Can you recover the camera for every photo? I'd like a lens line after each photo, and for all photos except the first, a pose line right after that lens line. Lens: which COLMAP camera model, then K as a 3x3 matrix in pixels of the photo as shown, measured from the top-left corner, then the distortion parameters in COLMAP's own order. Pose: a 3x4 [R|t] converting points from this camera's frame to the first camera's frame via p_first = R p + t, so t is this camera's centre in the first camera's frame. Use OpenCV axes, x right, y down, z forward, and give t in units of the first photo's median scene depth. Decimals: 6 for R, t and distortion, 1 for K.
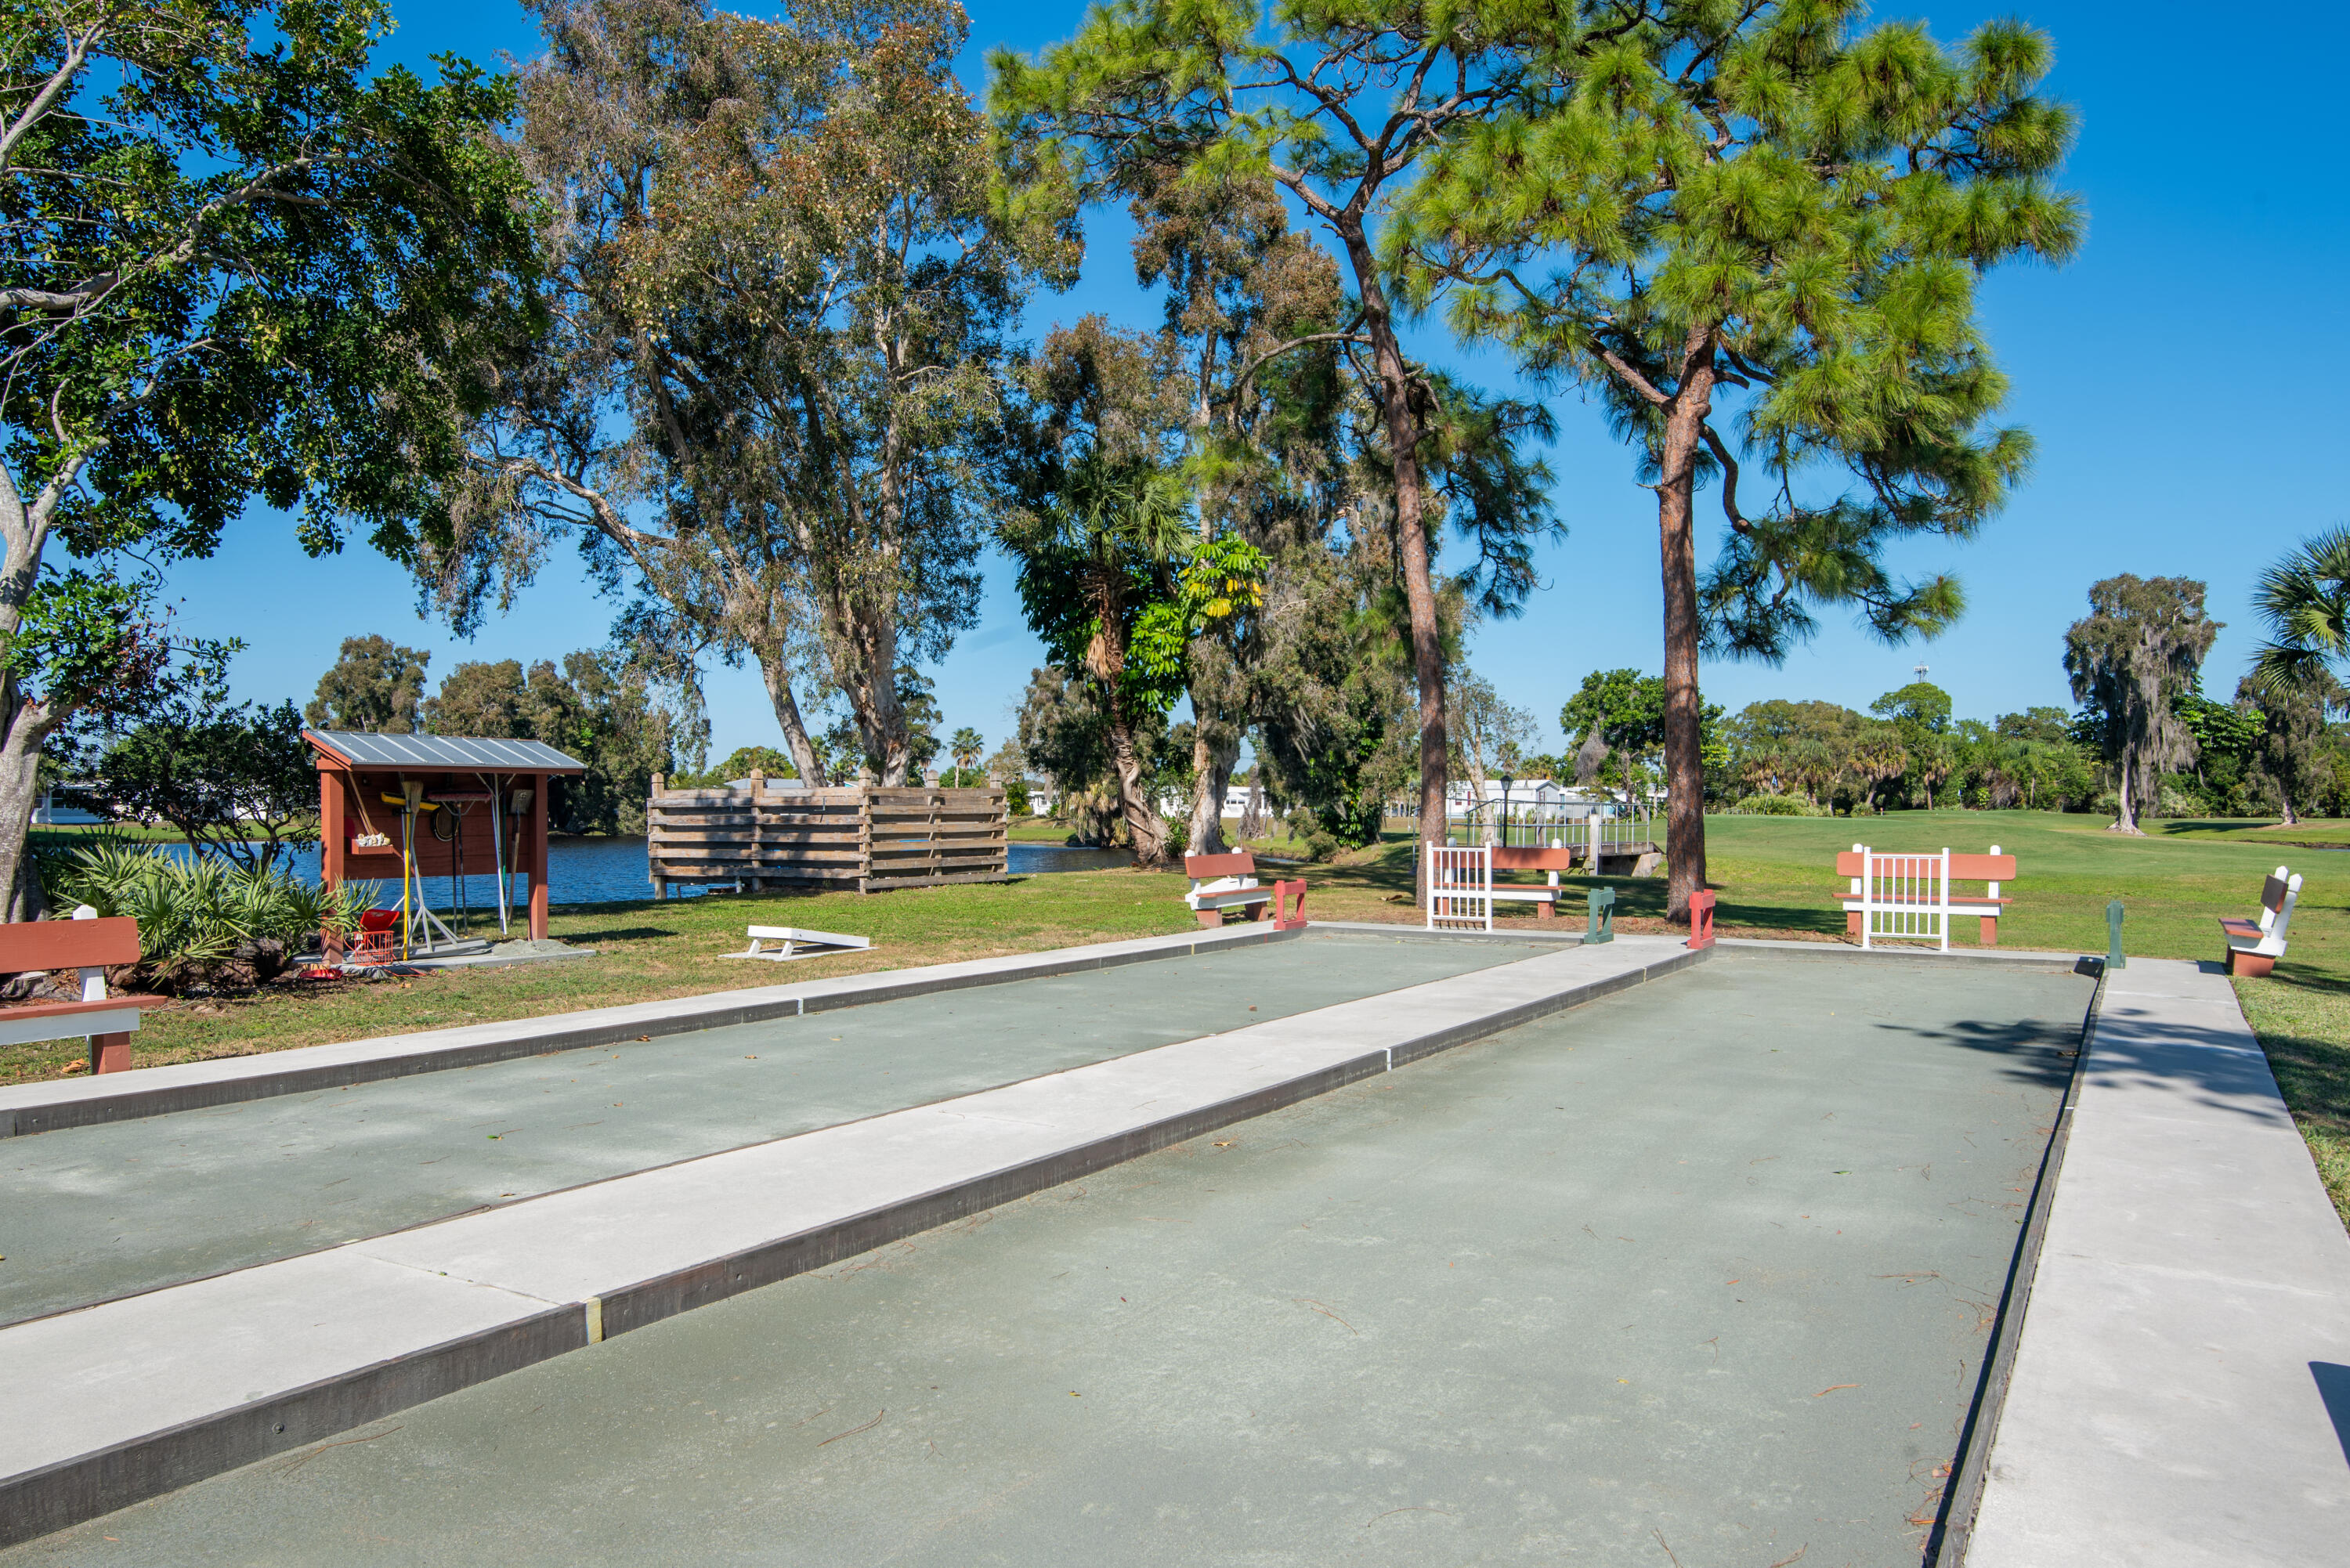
lens RADIAL K [[1614.8, 0, 1172.7], [0, 1614.8, 837.1], [0, 0, 1]] dist [0.001713, -0.000487]
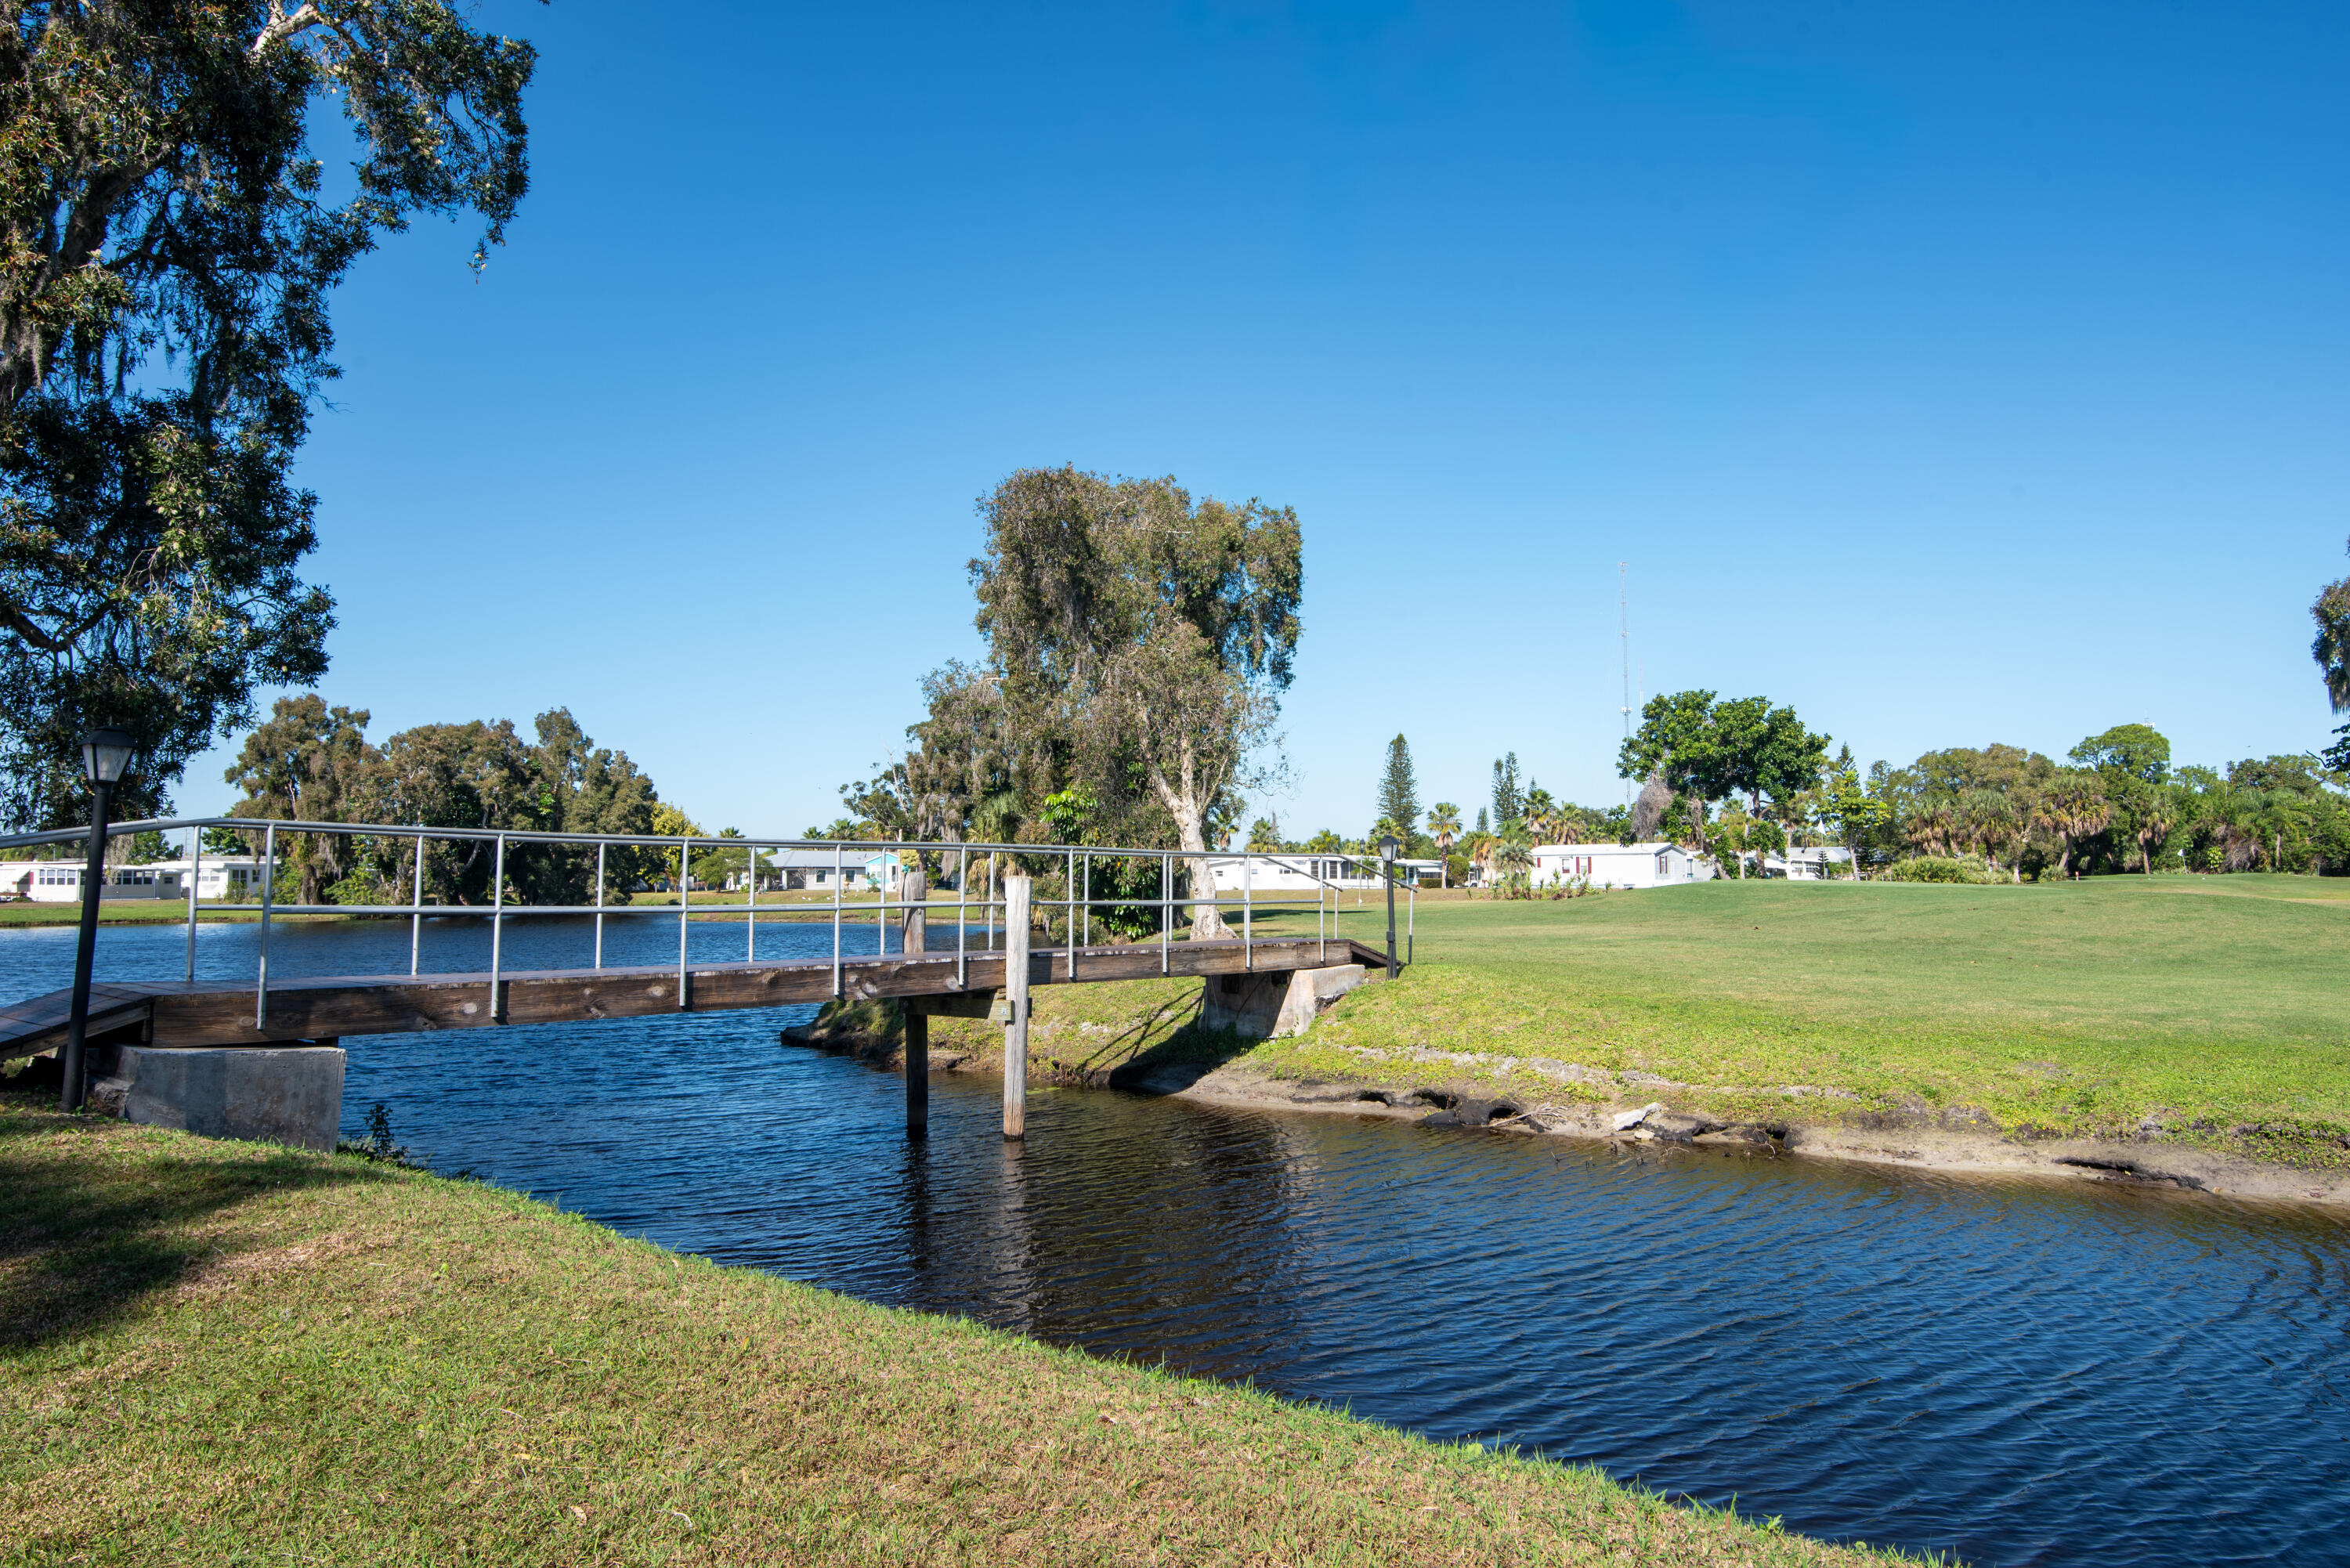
lens RADIAL K [[1598.1, 0, 1175.0], [0, 1598.1, 784.0], [0, 0, 1]] dist [-0.003171, 0.000298]
pose [[0.993226, -0.014140, -0.115335, 0.078009], [0.005058, 0.996888, -0.078662, -0.001344], [0.116088, 0.077546, 0.990207, 0.145586]]
